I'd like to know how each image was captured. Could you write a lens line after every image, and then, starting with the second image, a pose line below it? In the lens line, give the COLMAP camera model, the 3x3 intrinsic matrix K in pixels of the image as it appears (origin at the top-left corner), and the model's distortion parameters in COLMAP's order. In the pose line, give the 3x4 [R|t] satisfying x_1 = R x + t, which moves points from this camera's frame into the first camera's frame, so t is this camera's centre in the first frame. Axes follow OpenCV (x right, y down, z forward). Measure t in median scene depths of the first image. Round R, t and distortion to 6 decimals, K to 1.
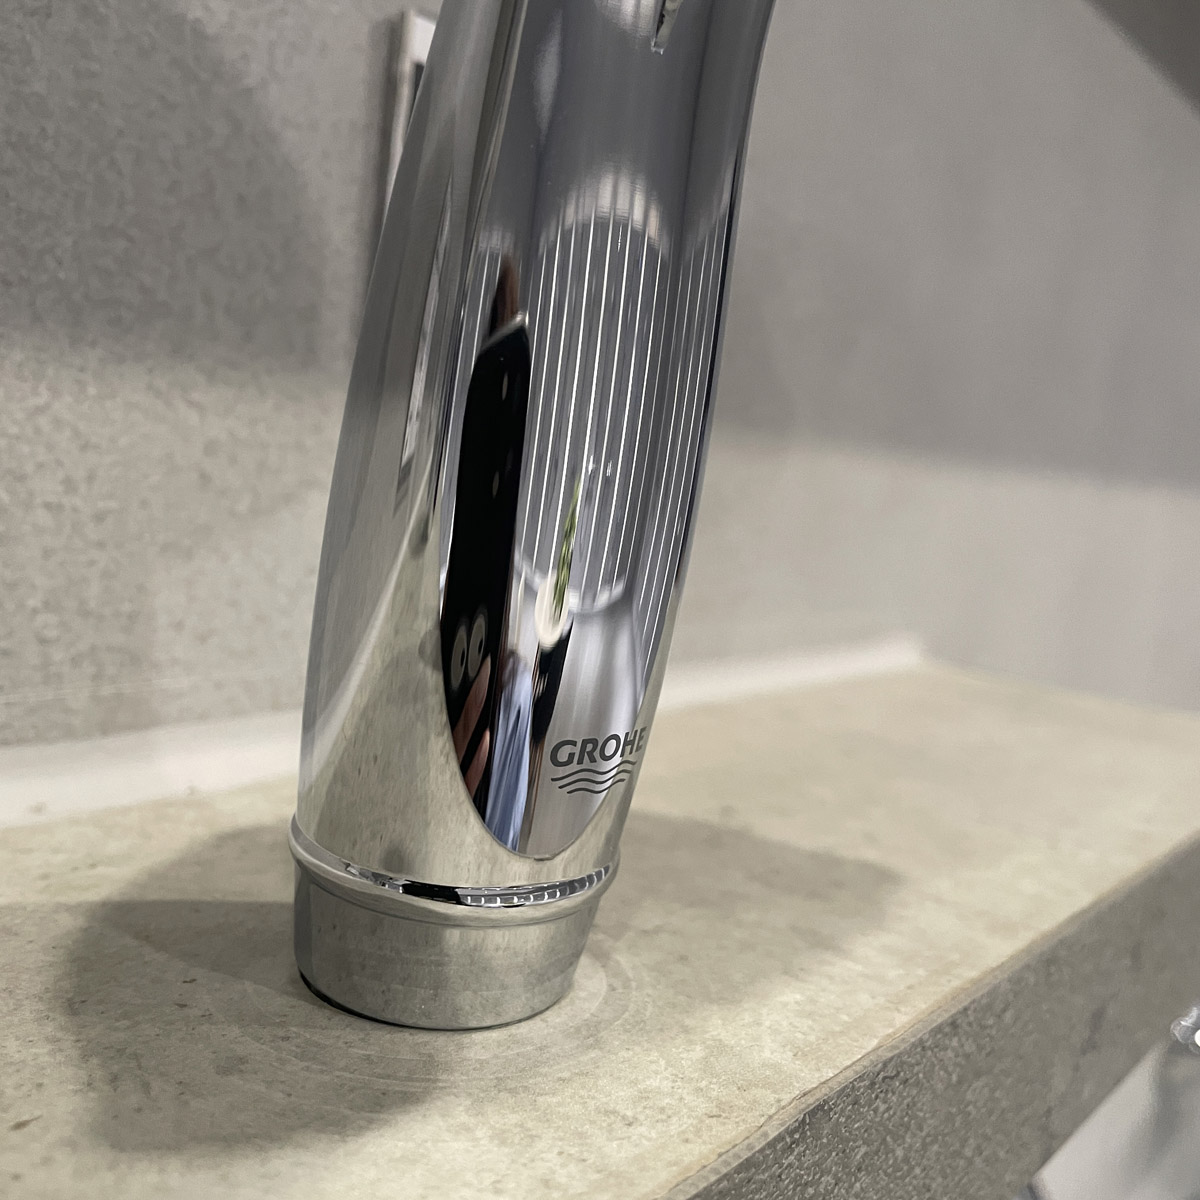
lens RADIAL K [[1271.8, 0, 615.6], [0, 1271.8, 604.9], [0, 0, 1]] dist [0.003856, -0.027947]
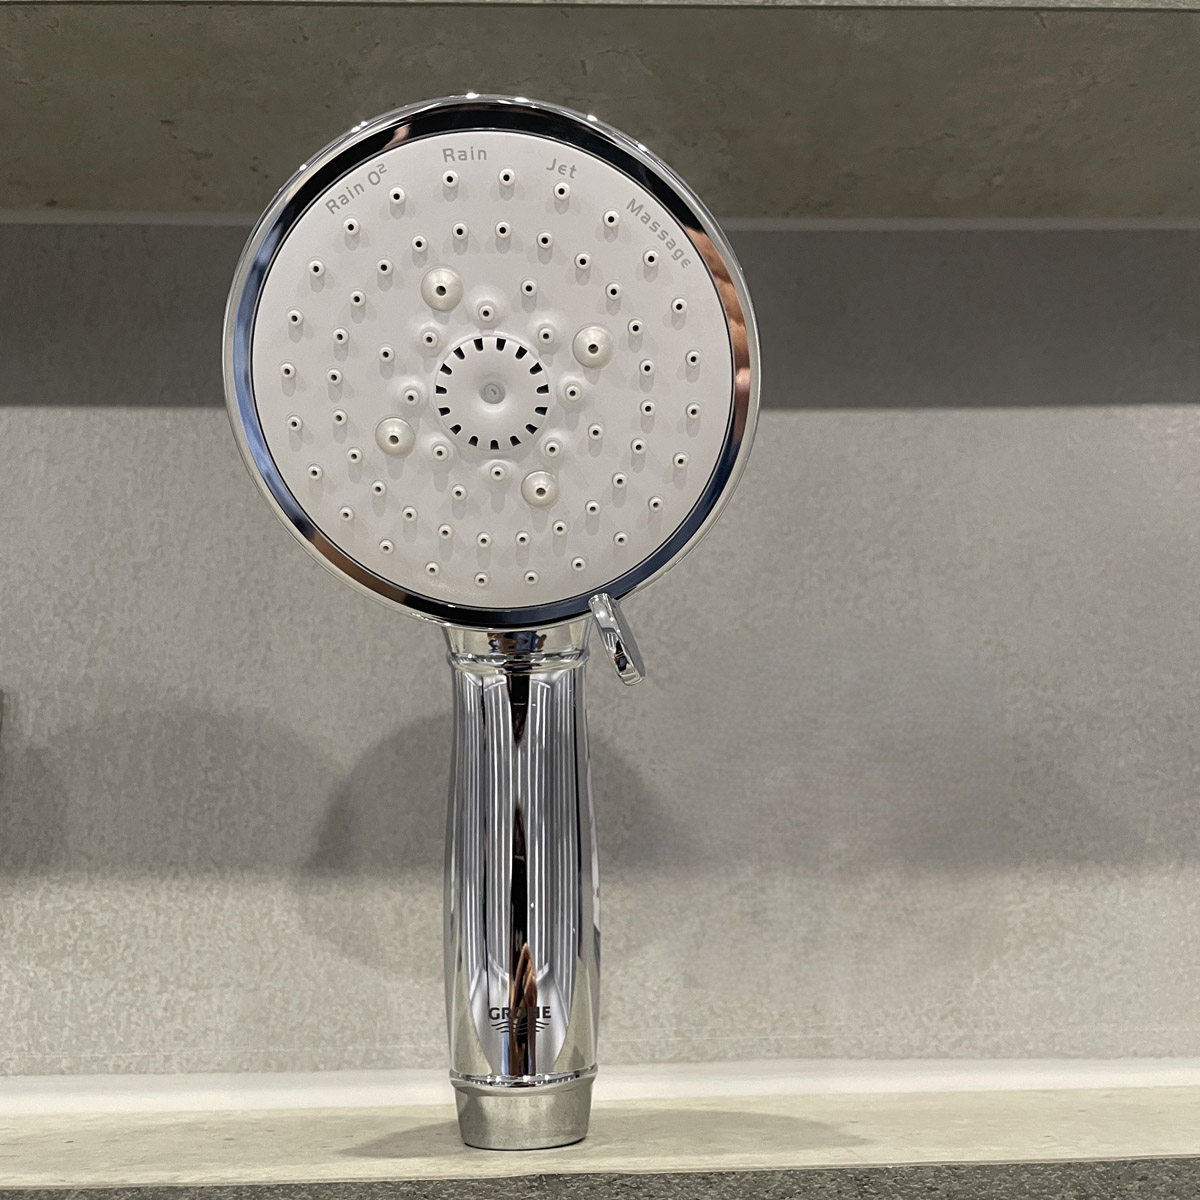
lens RADIAL K [[1231.3, 0, 644.0], [0, 1231.3, 568.7], [0, 0, 1]] dist [0.018369, 0.002744]
pose [[0.661299, -0.318062, -0.679353, 1.653879], [-0.004627, 0.903909, -0.427700, 0.289177], [0.750108, 0.285981, 0.596283, -0.374267]]
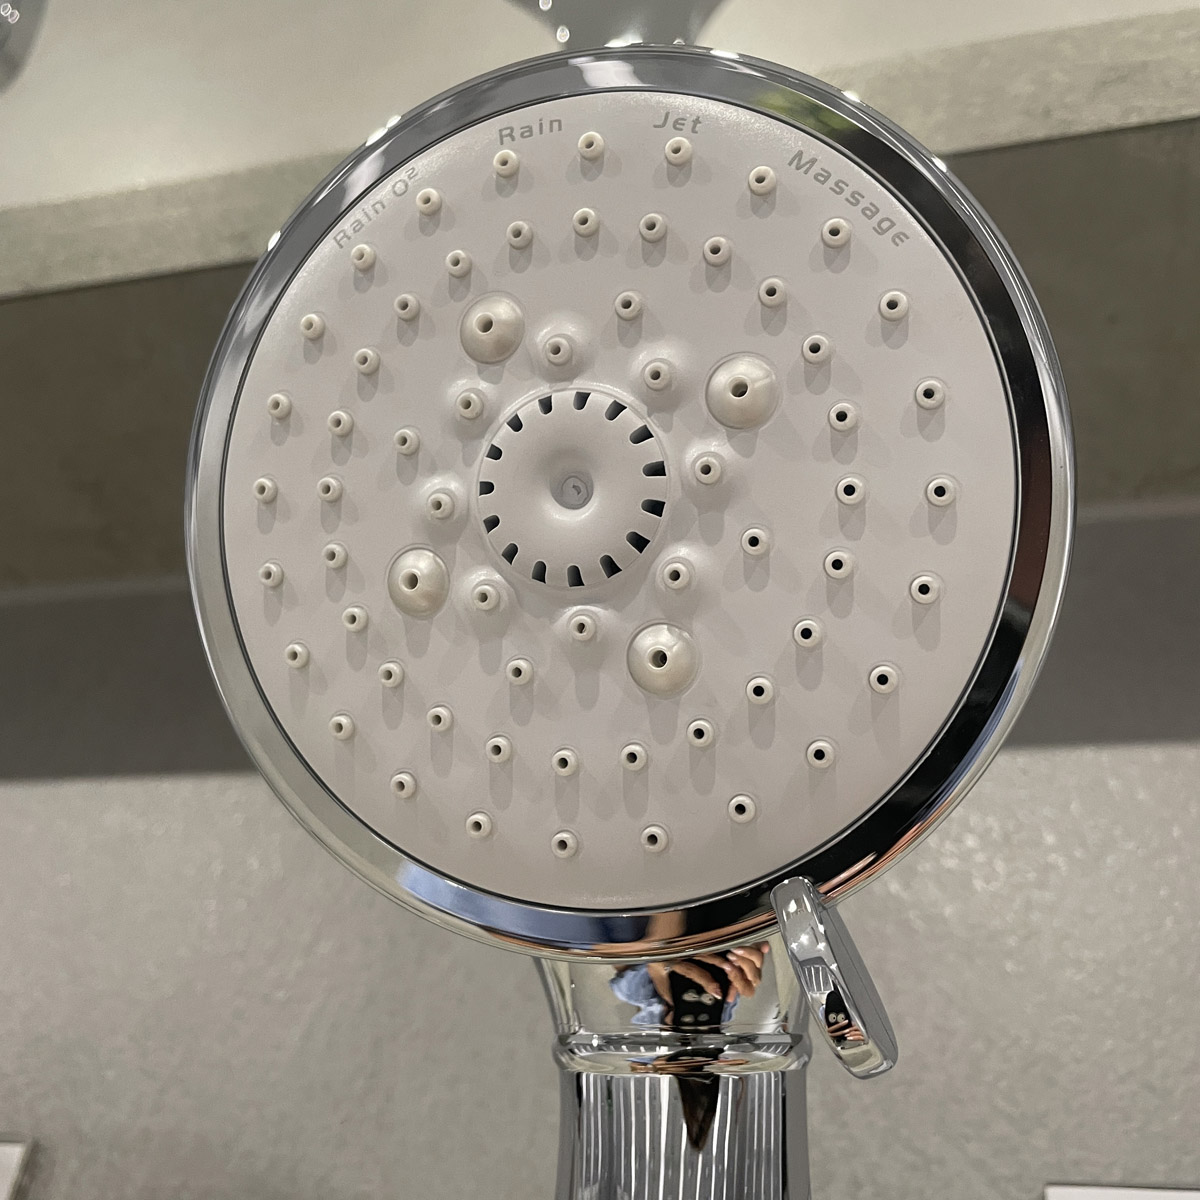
lens RADIAL K [[1239.9, 0, 621.4], [0, 1239.9, 586.8], [0, 0, 1]] dist [0.015813, -0.013529]
pose [[0.434231, -0.627501, -0.646286, 1.030661], [-0.173080, 0.645969, -0.743484, 0.115076], [0.884017, 0.434703, 0.171892, 0.323606]]
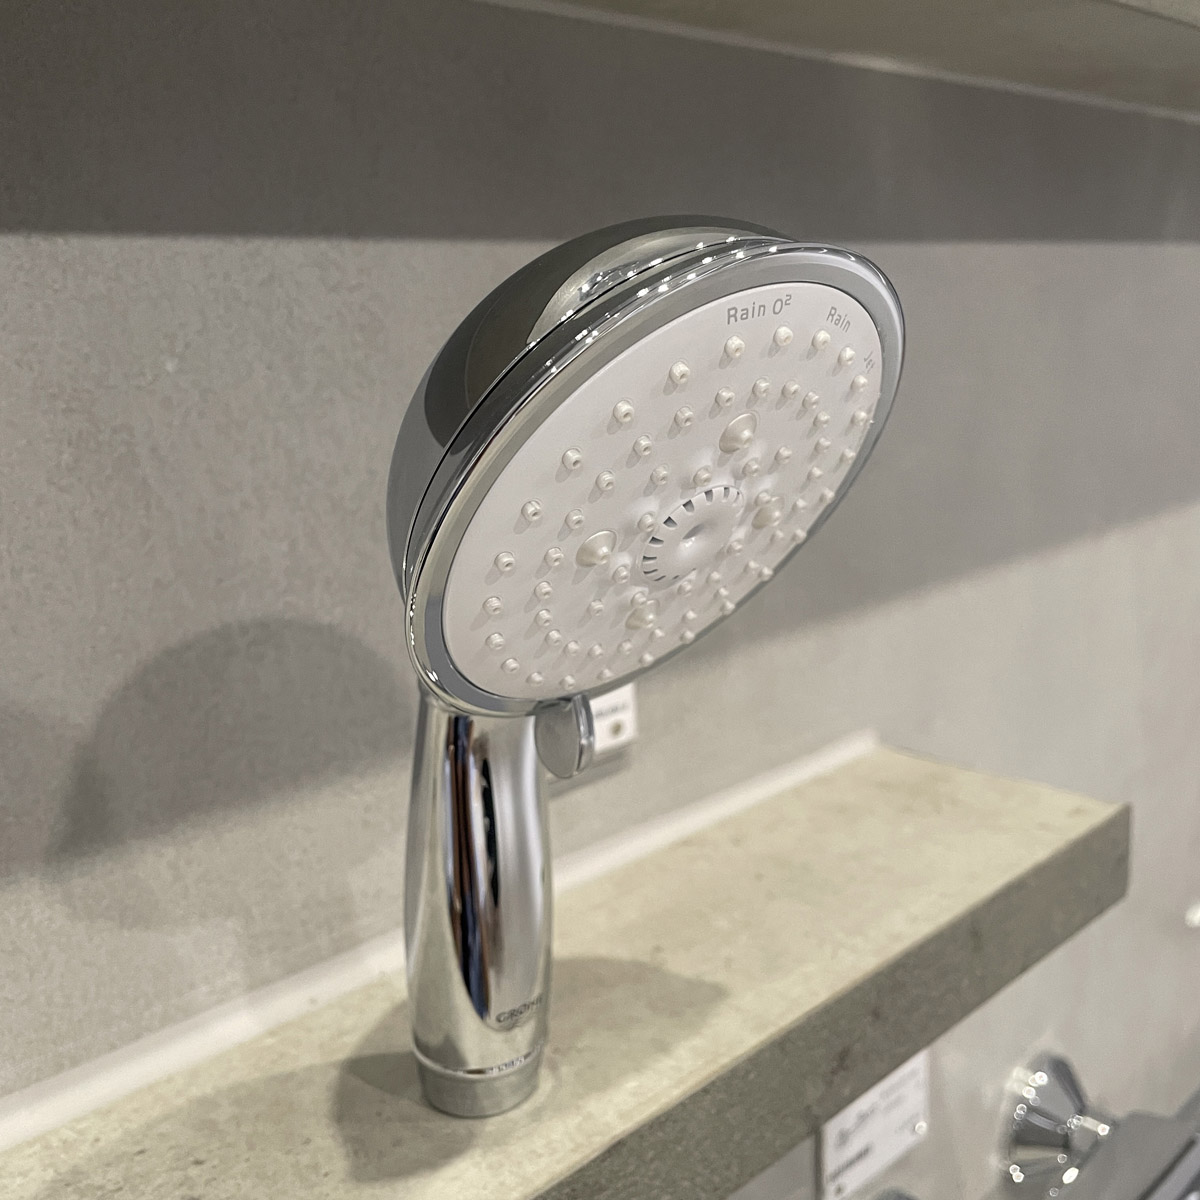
lens RADIAL K [[1239.9, 0, 621.4], [0, 1239.9, 586.8], [0, 0, 1]] dist [0.015813, -0.013529]
pose [[0.979861, -0.124451, -0.156152, 0.570468], [0.134339, 0.989441, 0.054412, -0.697055], [0.147732, -0.074293, 0.986233, -1.140619]]
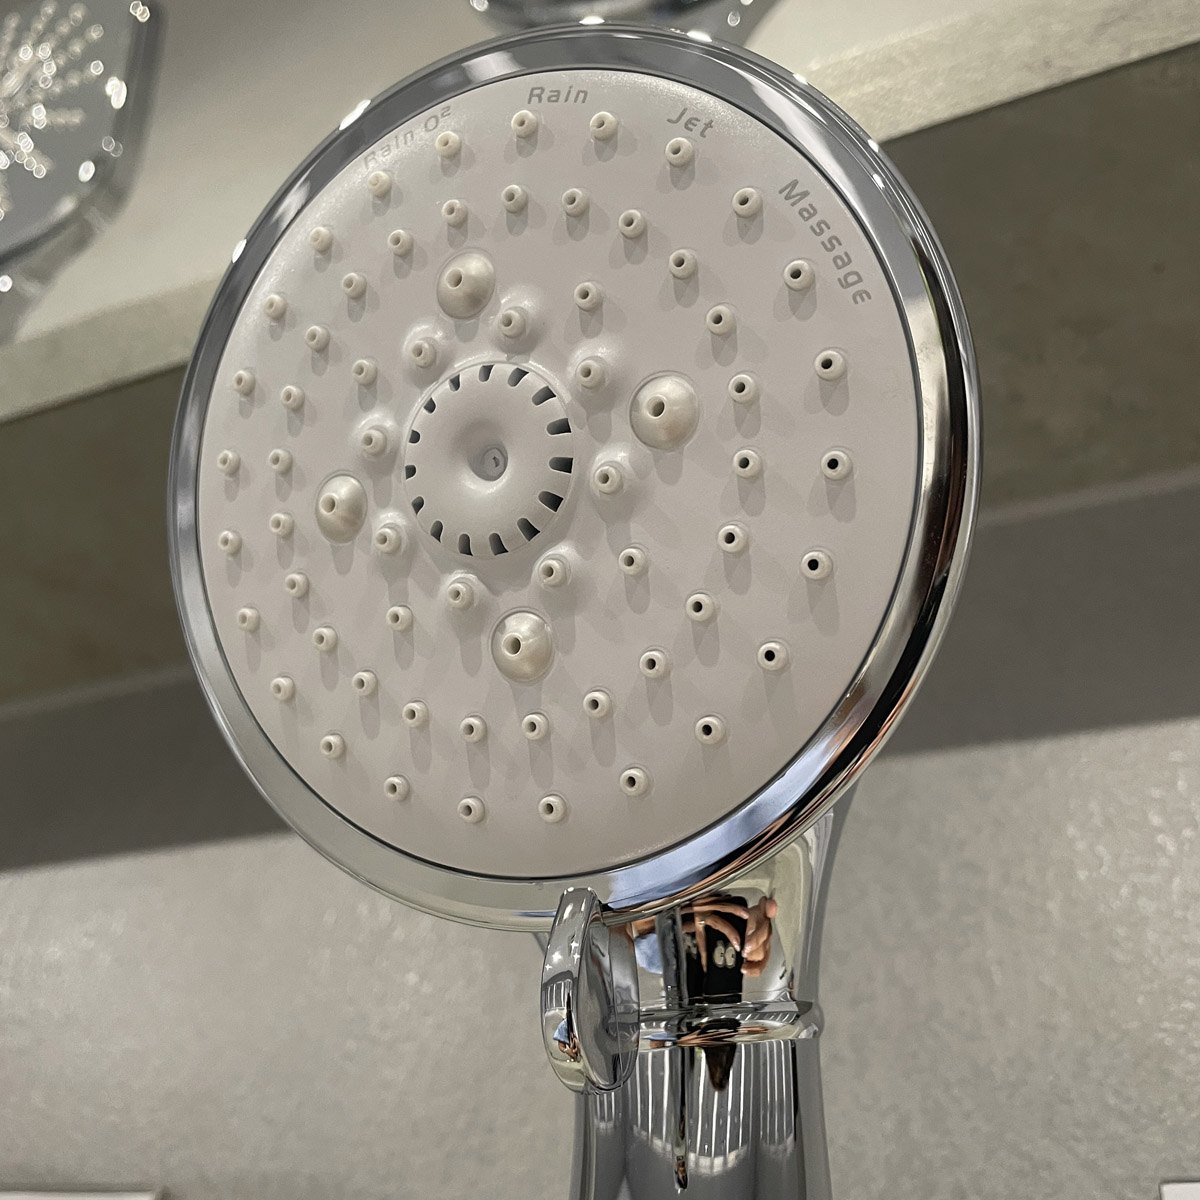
lens RADIAL K [[1265.0, 0, 651.7], [0, 1265.0, 597.9], [0, 0, 1]] dist [0.018744, 0.002400]
pose [[0.274465, -0.699718, -0.659593, 1.066239], [-0.216697, 0.623284, -0.751371, 0.159782], [0.936862, 0.349158, 0.019443, 0.570285]]
